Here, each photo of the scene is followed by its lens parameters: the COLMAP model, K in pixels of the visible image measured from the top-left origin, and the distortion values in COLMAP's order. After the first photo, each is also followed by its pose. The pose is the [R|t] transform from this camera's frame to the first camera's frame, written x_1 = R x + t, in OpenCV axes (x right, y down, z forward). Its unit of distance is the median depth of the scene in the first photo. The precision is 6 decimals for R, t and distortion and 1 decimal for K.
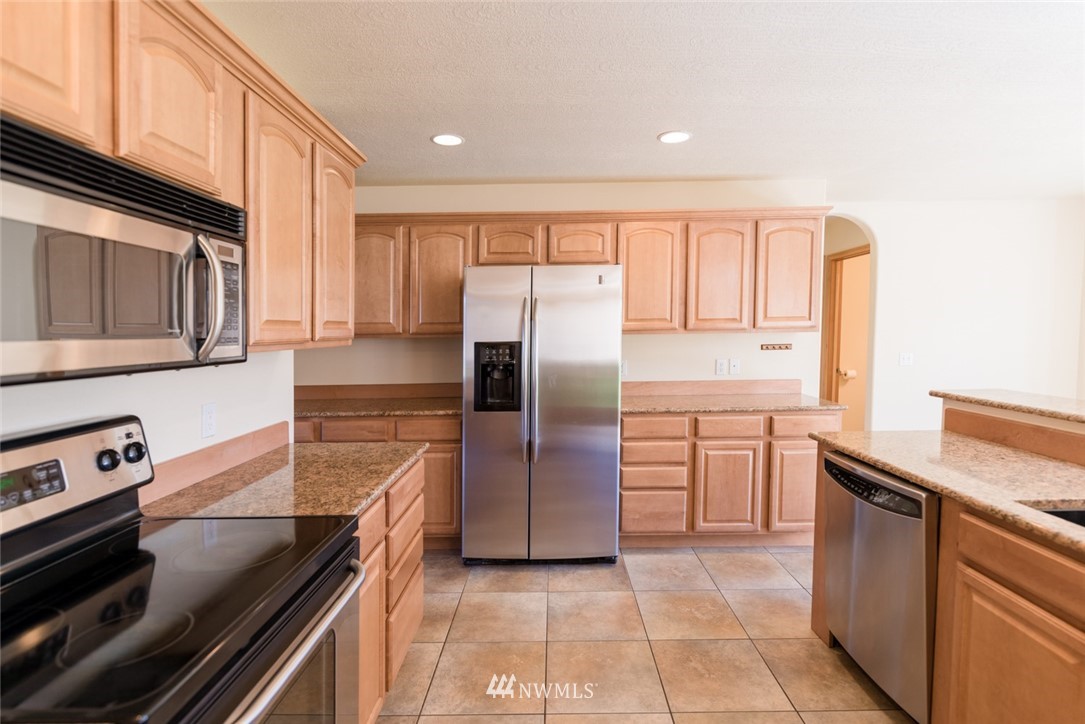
lens RADIAL K [[531.2, 0, 541.9], [0, 531.2, 337.5], [0, 0, 1]] dist [-0.000584, -0.000408]
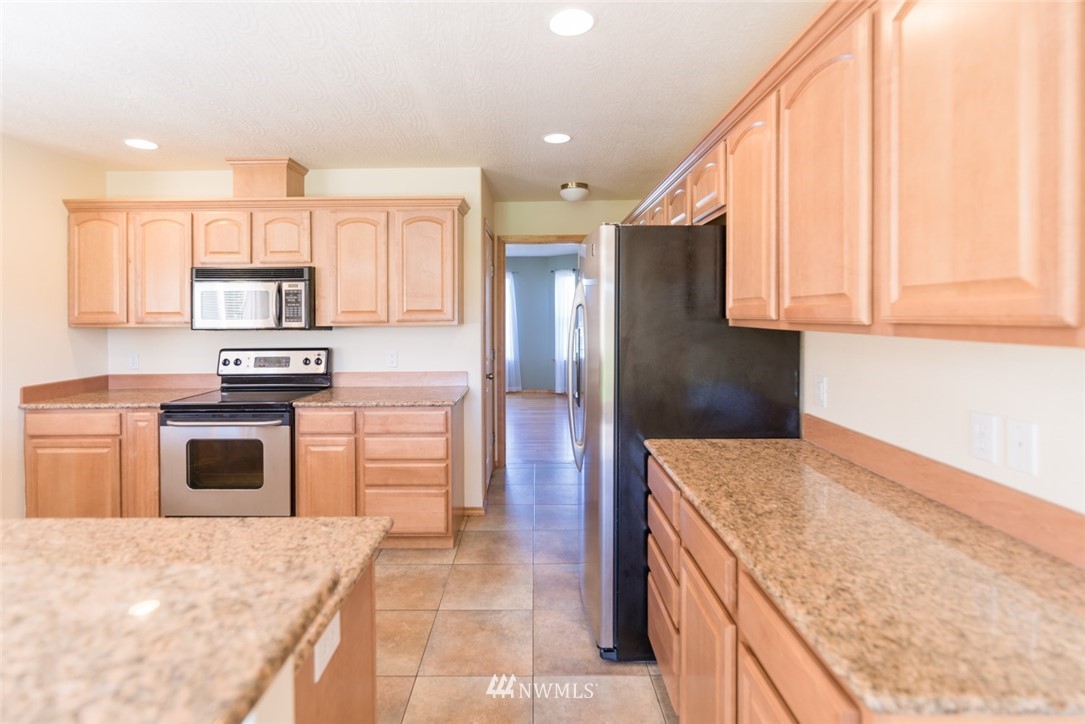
lens RADIAL K [[524.6, 0, 526.5], [0, 524.6, 313.9], [0, 0, 1]] dist [0.000547, 0.000074]
pose [[-0.009739, 0.011497, -0.999886, 0.842426], [-0.008768, 0.999894, 0.011582, -0.028158], [0.999914, 0.008880, -0.009637, 0.936197]]
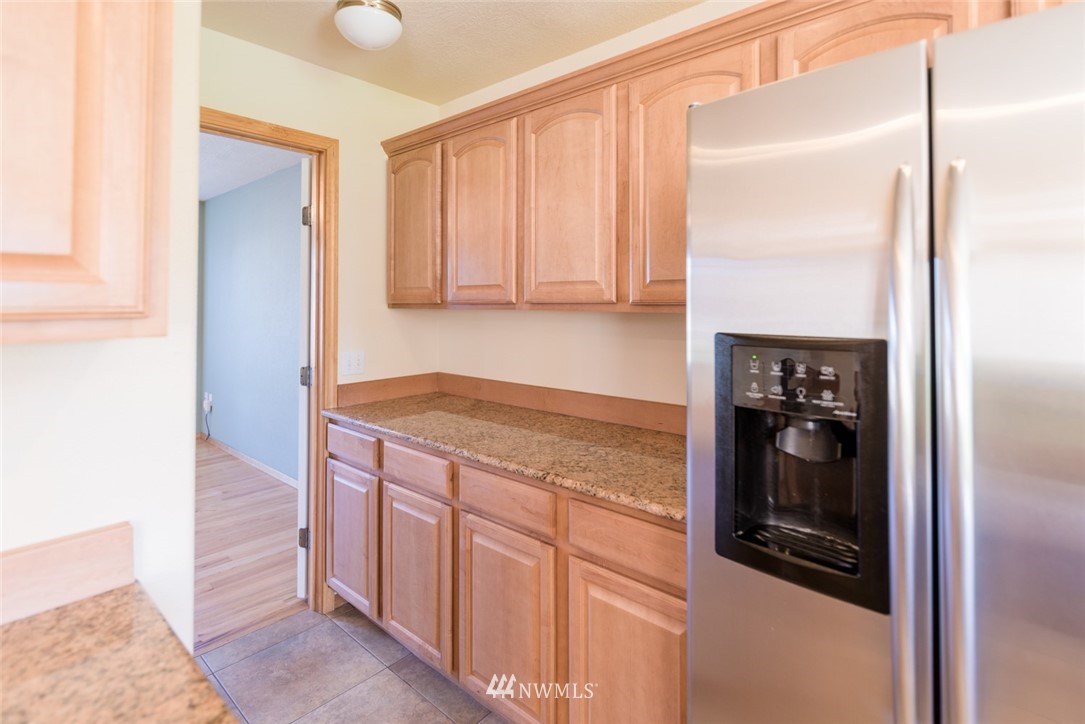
lens RADIAL K [[514.7, 0, 561.5], [0, 514.7, 273.0], [0, 0, 1]] dist [0.000248, -0.000046]
pose [[0.768849, -0.020398, -0.639104, 0.001090], [-0.023170, 0.997946, -0.059726, -0.006526], [0.639010, 0.060728, 0.766797, 0.691035]]
